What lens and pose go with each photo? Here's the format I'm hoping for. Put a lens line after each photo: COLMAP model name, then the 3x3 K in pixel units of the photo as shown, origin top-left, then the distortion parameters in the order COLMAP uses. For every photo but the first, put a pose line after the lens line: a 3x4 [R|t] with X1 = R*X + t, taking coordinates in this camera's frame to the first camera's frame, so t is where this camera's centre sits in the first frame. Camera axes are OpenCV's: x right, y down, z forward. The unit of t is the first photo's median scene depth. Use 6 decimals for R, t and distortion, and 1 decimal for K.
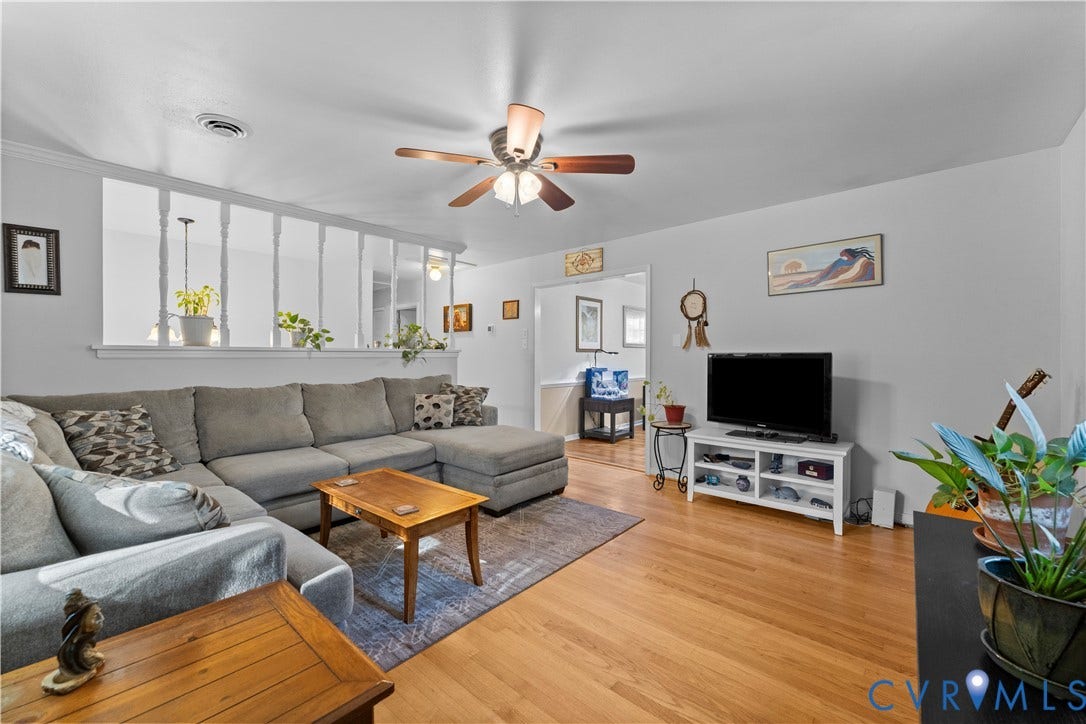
lens RADIAL K [[427.9, 0, 549.1], [0, 427.9, 356.8], [0, 0, 1]] dist [0.000794, -0.001595]
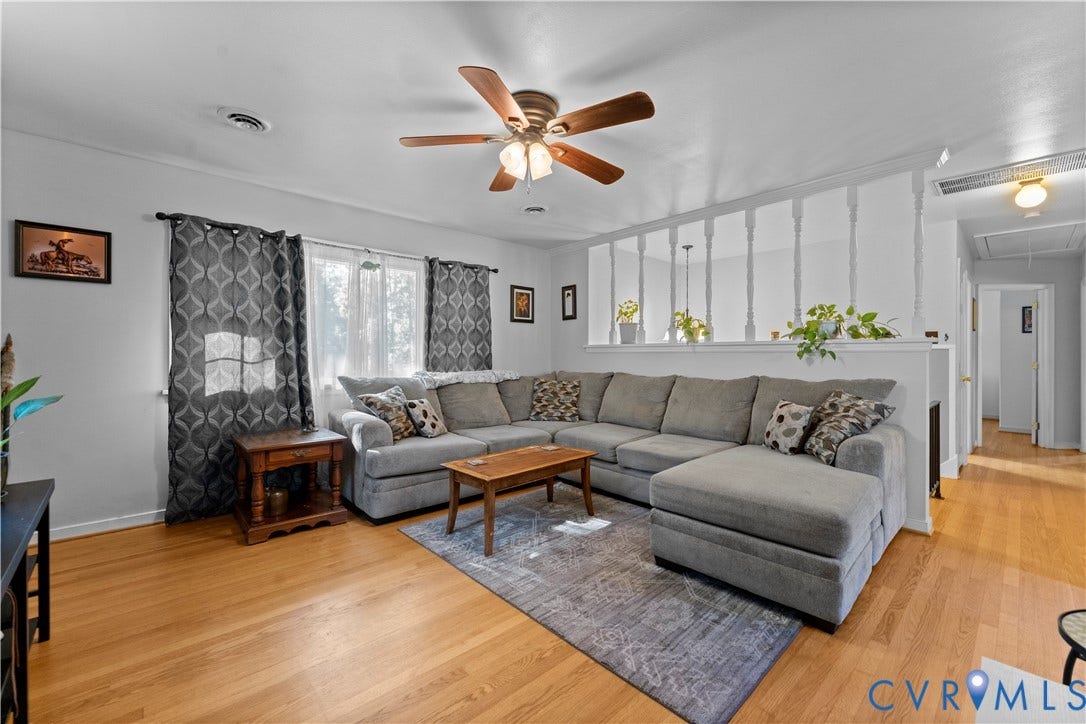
lens RADIAL K [[427.9, 0, 521.5], [0, 427.9, 354.6], [0, 0, 1]] dist [0.000794, -0.001595]
pose [[-0.120953, 0.010296, -0.992605, 0.644921], [0.009402, 0.999913, 0.009226, -0.005595], [0.992614, -0.008217, -0.121039, 0.840116]]
